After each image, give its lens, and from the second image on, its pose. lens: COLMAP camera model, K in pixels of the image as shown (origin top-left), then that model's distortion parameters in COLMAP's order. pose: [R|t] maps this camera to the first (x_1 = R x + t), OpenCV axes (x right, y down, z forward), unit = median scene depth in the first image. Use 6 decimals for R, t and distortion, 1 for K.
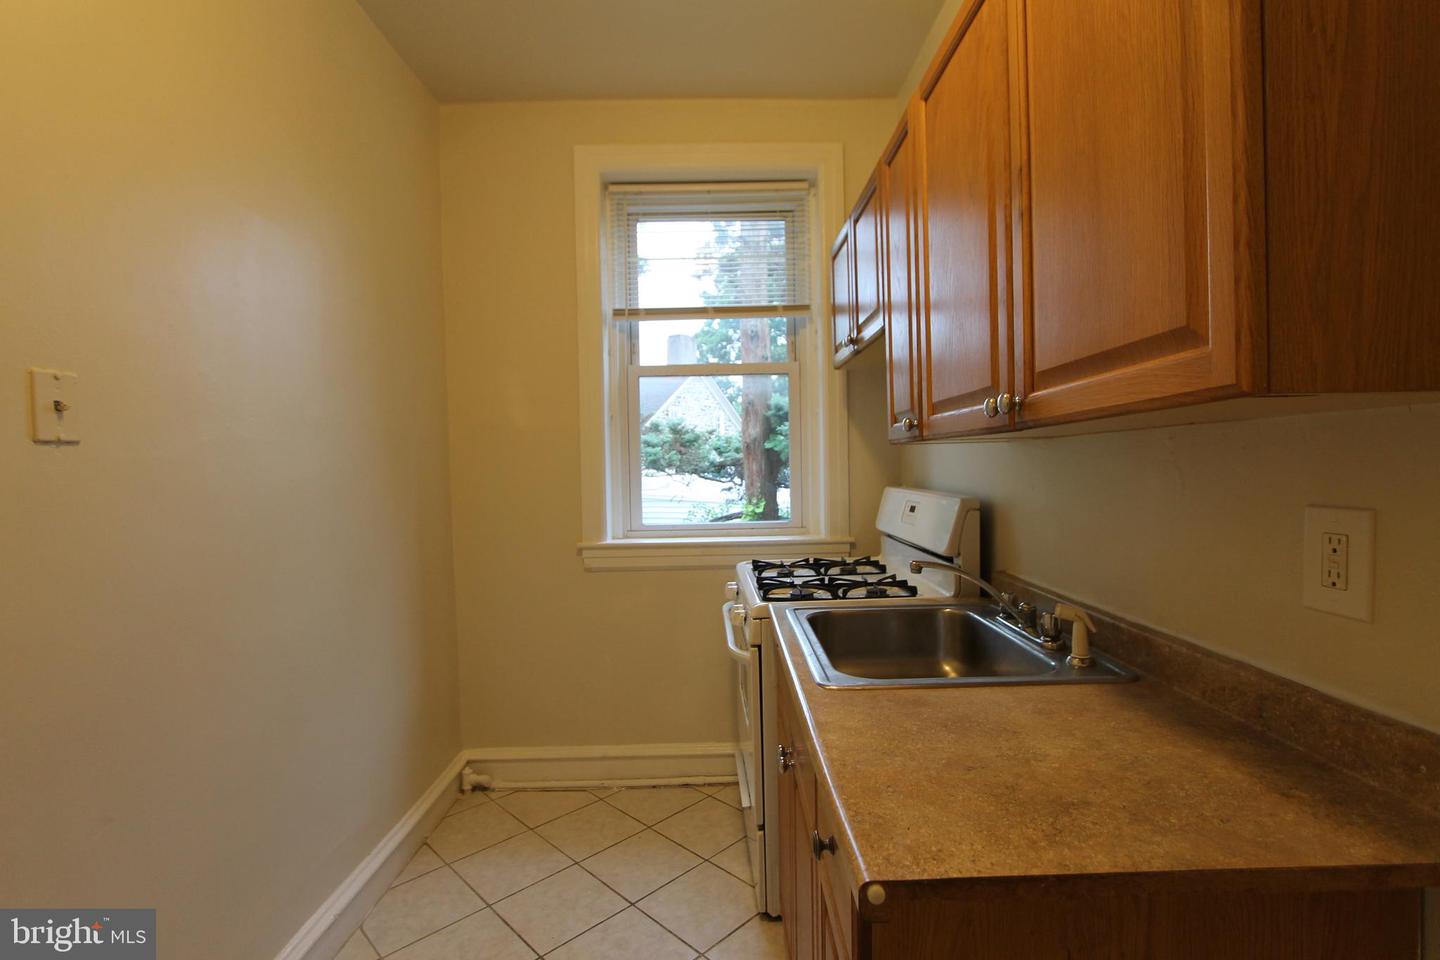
lens RADIAL K [[706.1, 0, 720.0], [0, 706.1, 480.0], [0, 0, 1]] dist [-0.005089, 0.000199]
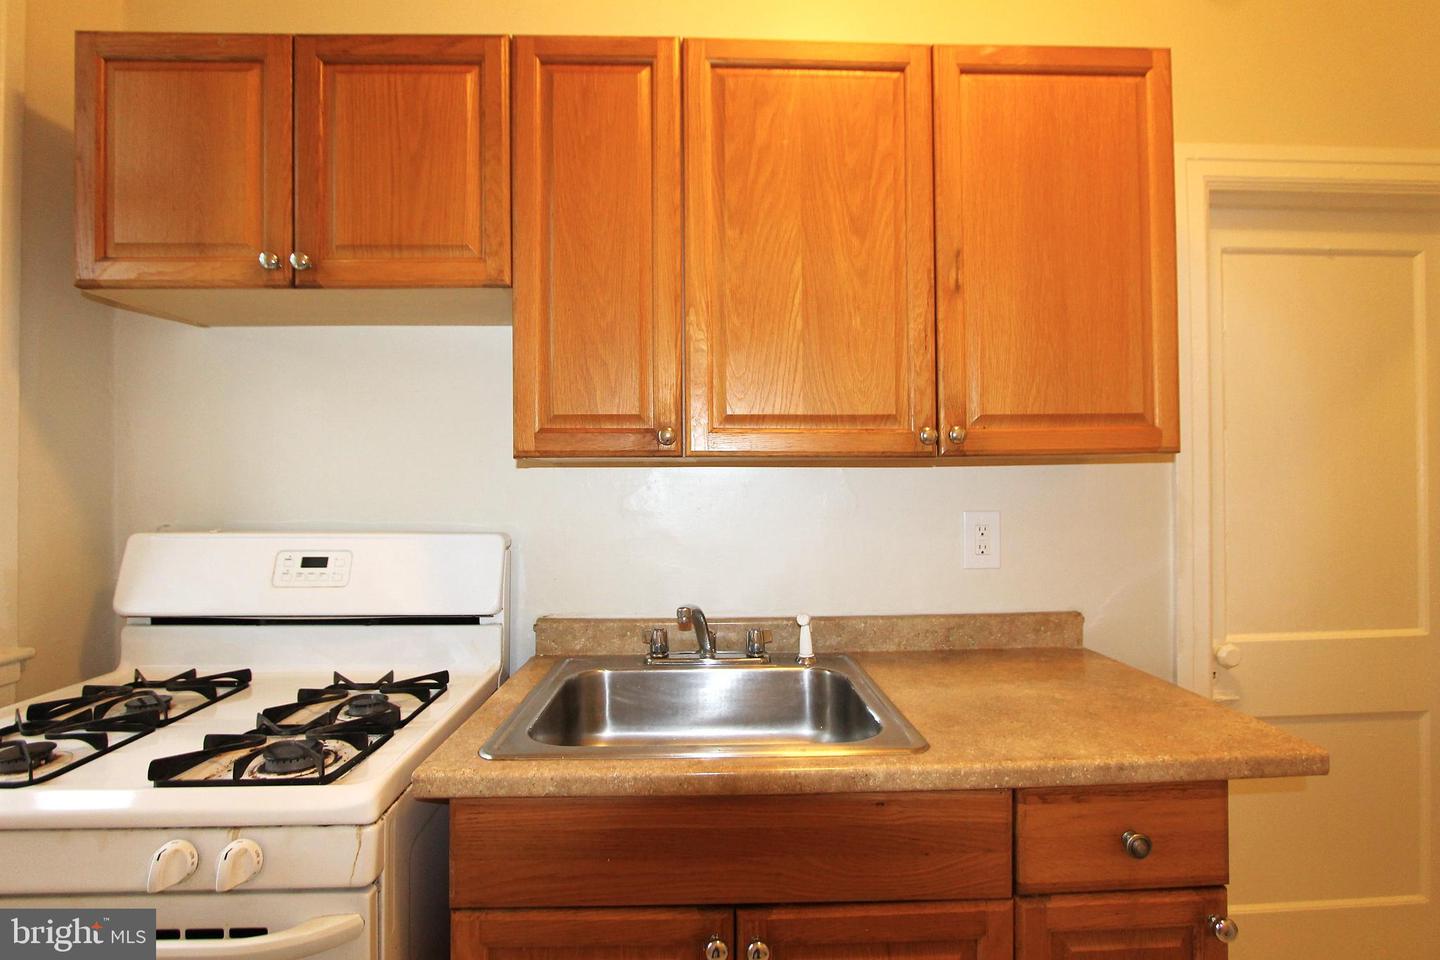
lens RADIAL K [[672.5, 0, 720.0], [0, 672.5, 480.0], [0, 0, 1]] dist [-0.017704, 0.000375]
pose [[-0.031665, 0.036563, 0.998830, -0.817007], [0.030148, 0.998911, -0.035611, 0.000582], [-0.999044, 0.028985, -0.032732, 1.621167]]
